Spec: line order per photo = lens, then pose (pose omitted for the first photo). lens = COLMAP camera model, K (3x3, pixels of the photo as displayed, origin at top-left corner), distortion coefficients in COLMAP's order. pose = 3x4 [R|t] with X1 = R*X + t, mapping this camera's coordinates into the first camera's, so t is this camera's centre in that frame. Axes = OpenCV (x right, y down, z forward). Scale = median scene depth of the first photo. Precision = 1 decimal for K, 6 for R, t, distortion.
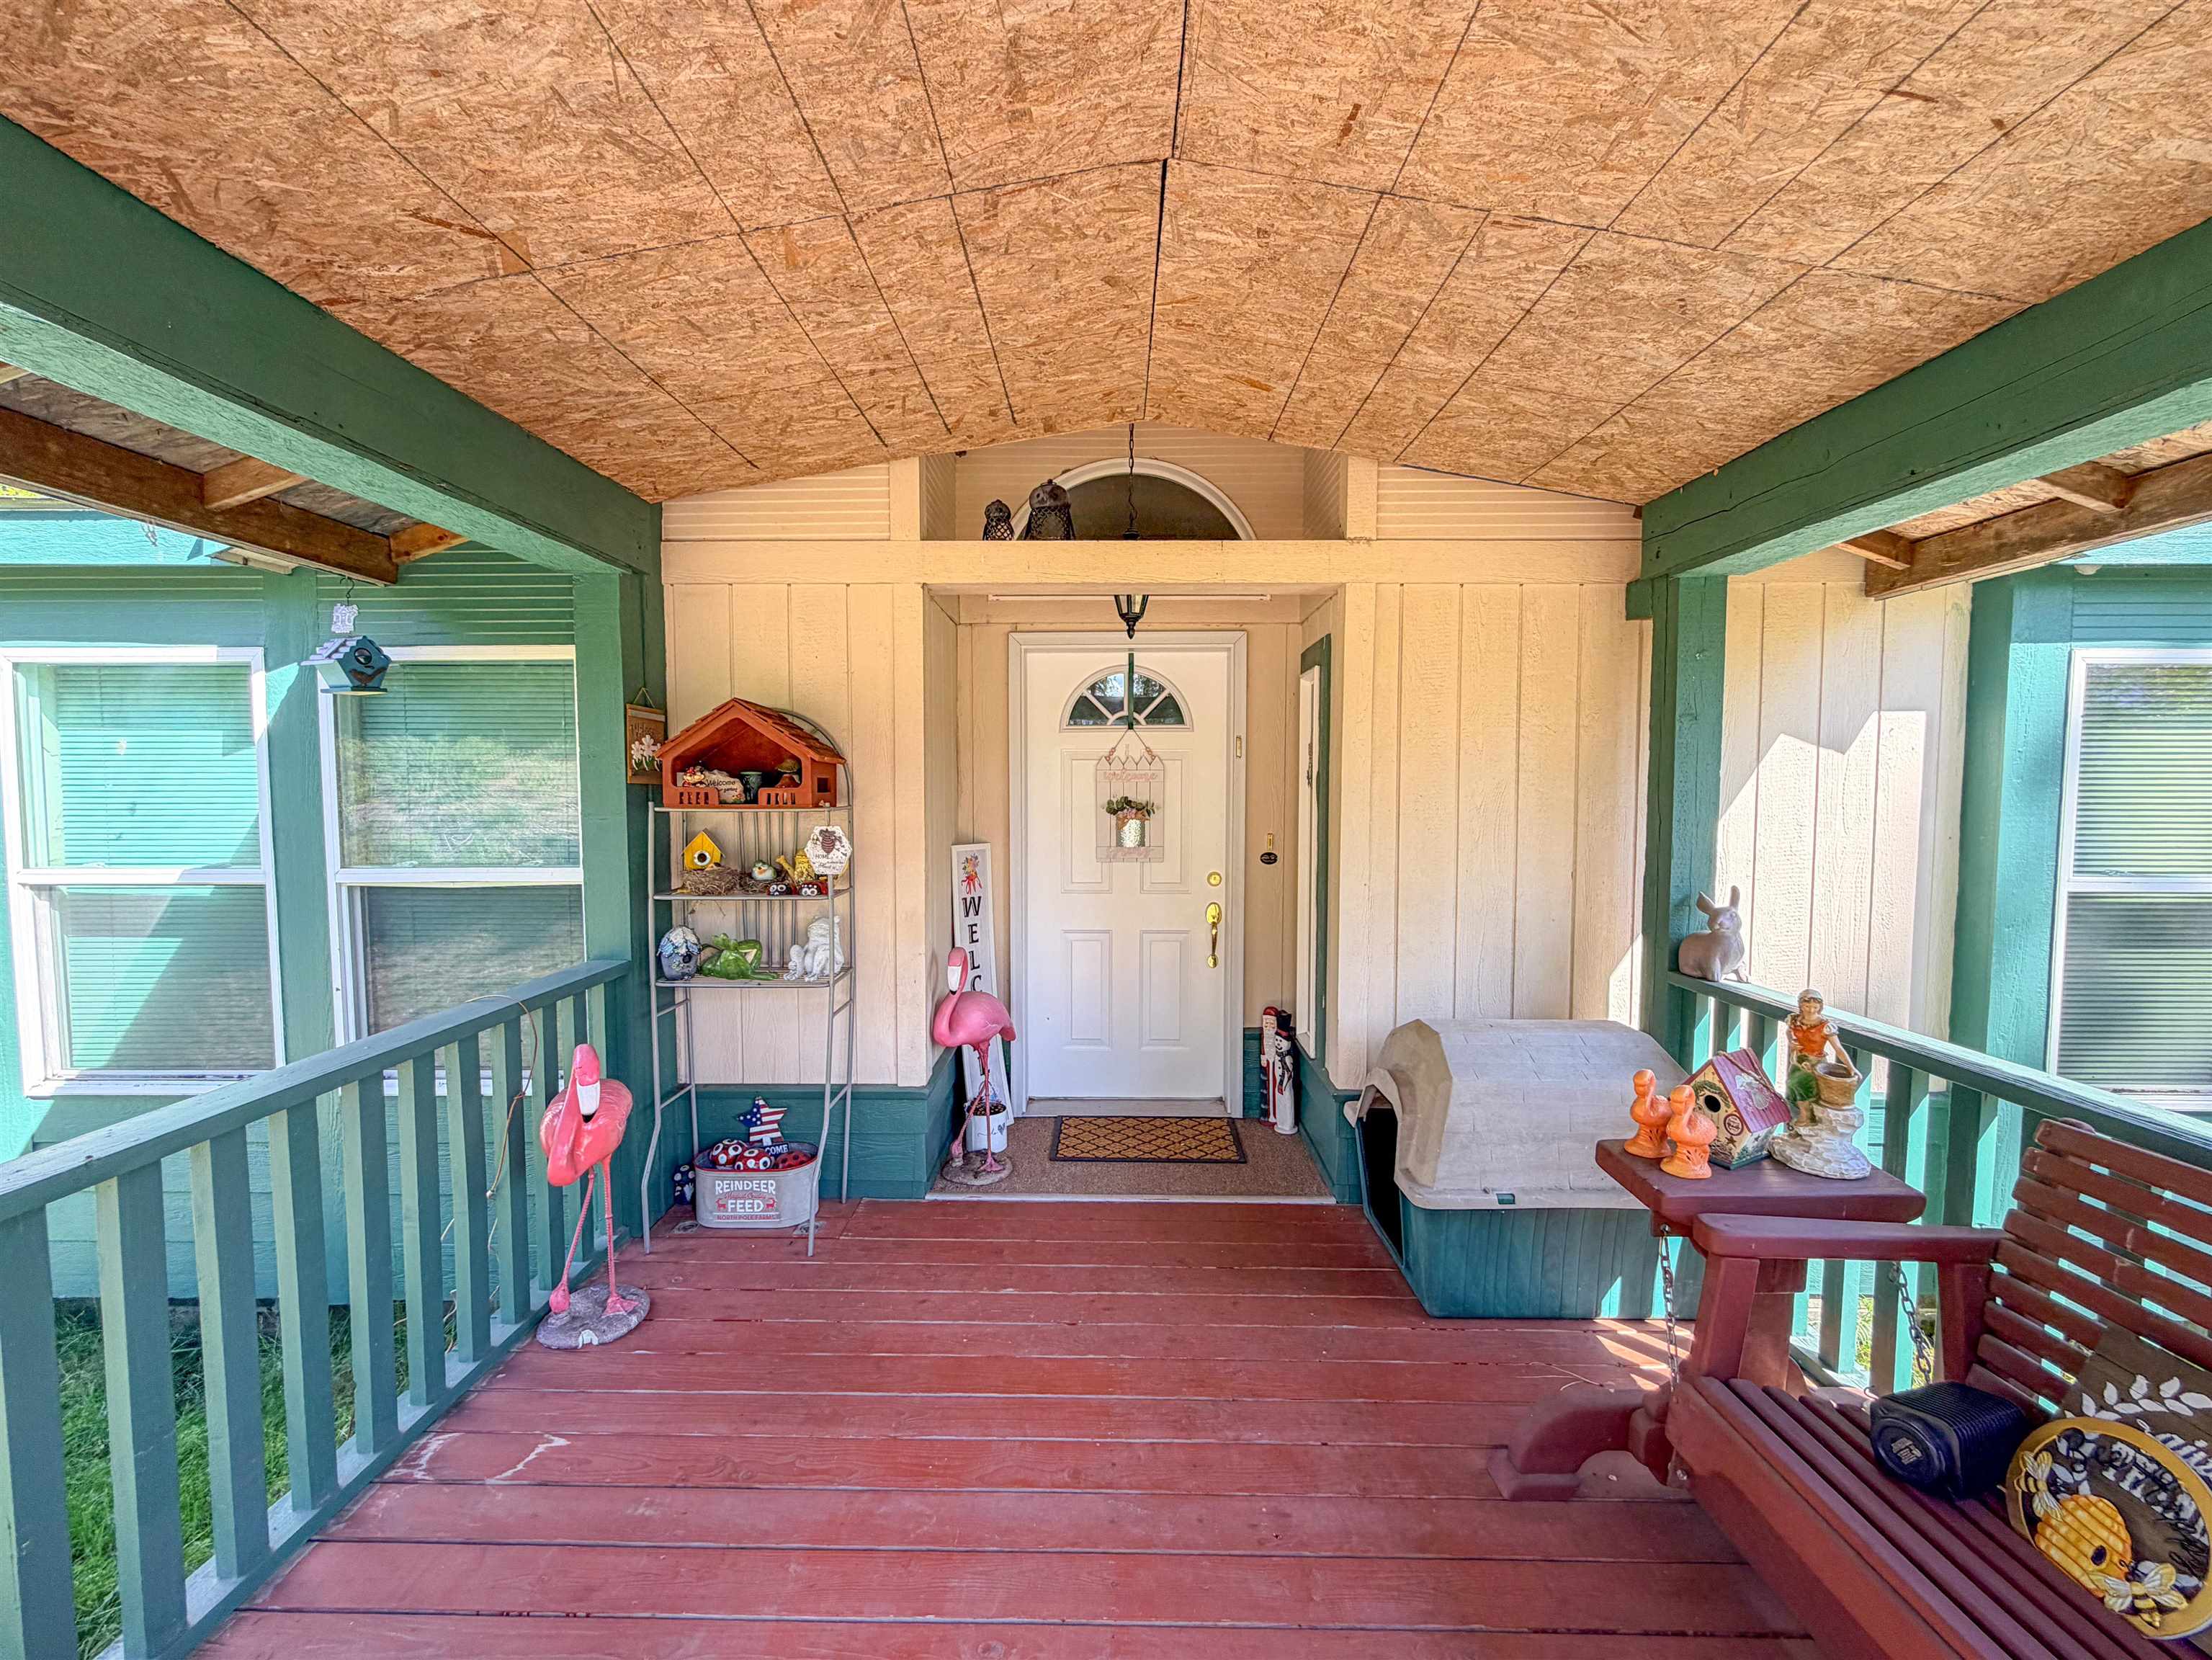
lens RADIAL K [[880.8, 0, 1096.3], [0, 880.8, 834.5], [0, 0, 1]] dist [-0.011041, -0.002366]
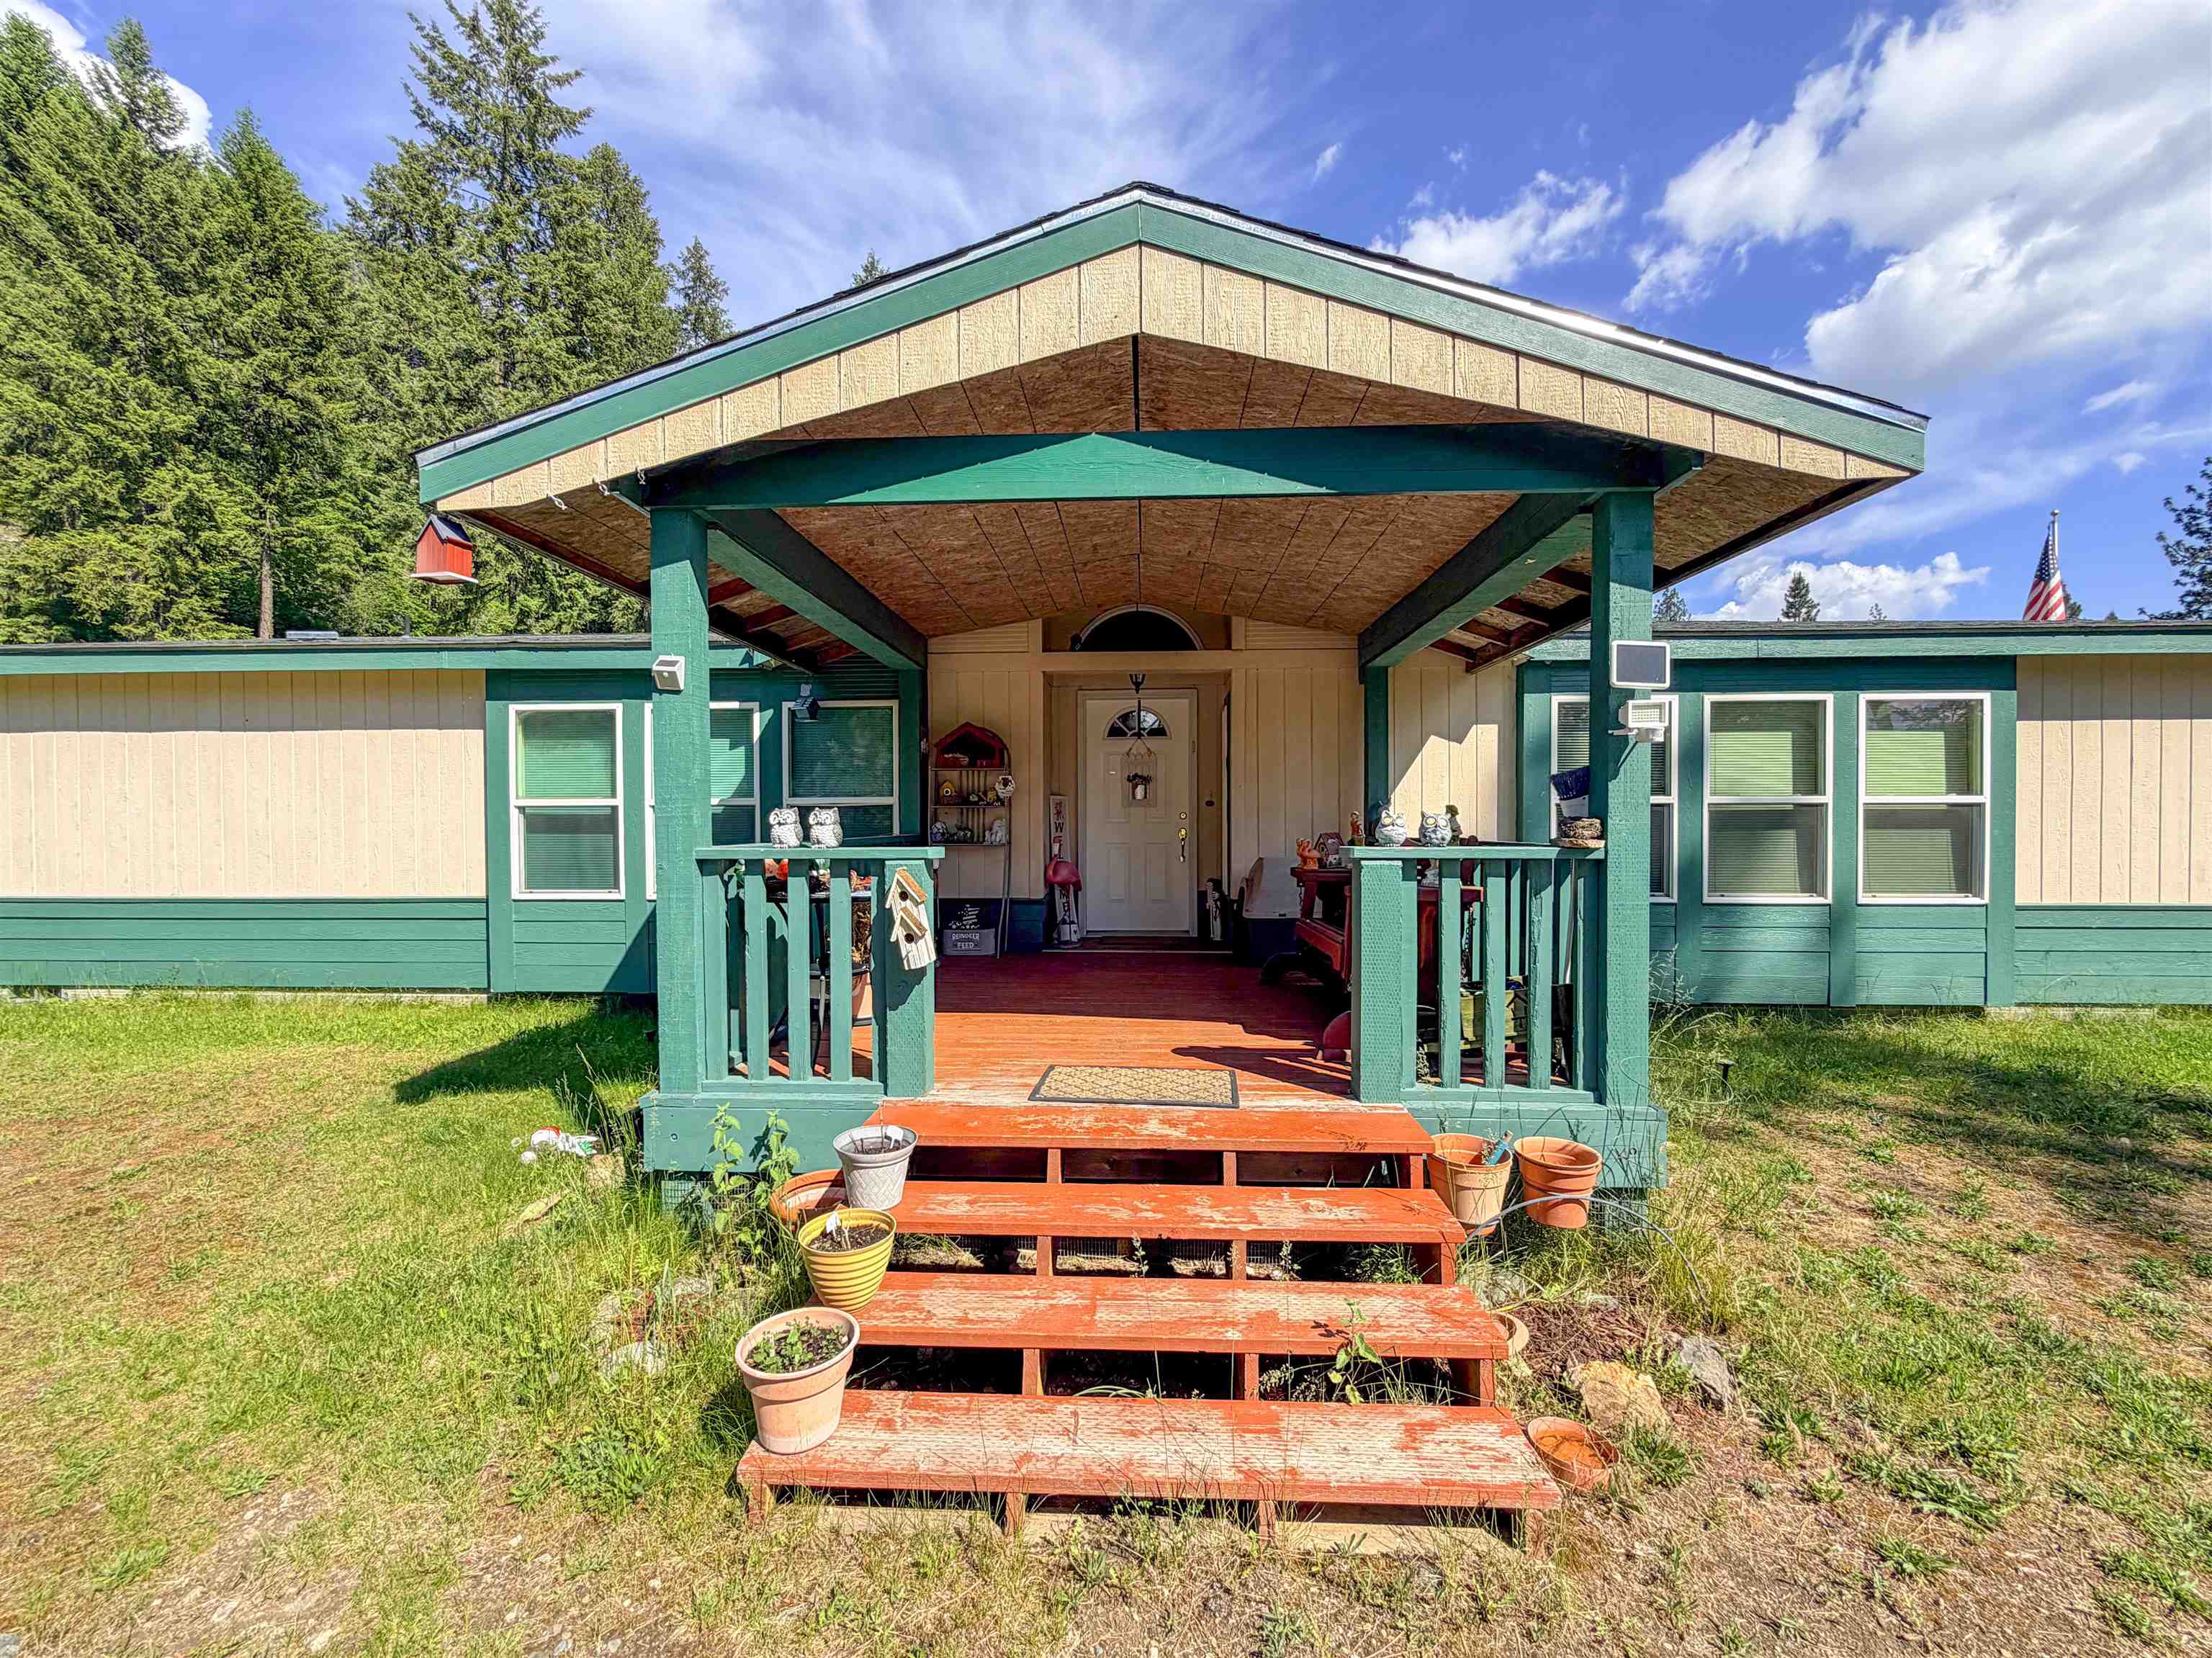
lens RADIAL K [[880.6, 0, 1100.2], [0, 880.6, 820.8], [0, 0, 1]] dist [-0.011041, -0.002366]
pose [[0.999394, -0.004262, -0.034548, 0.024454], [0.002171, 0.998176, -0.060330, 0.227523], [0.034742, 0.060218, 0.997580, -1.197174]]
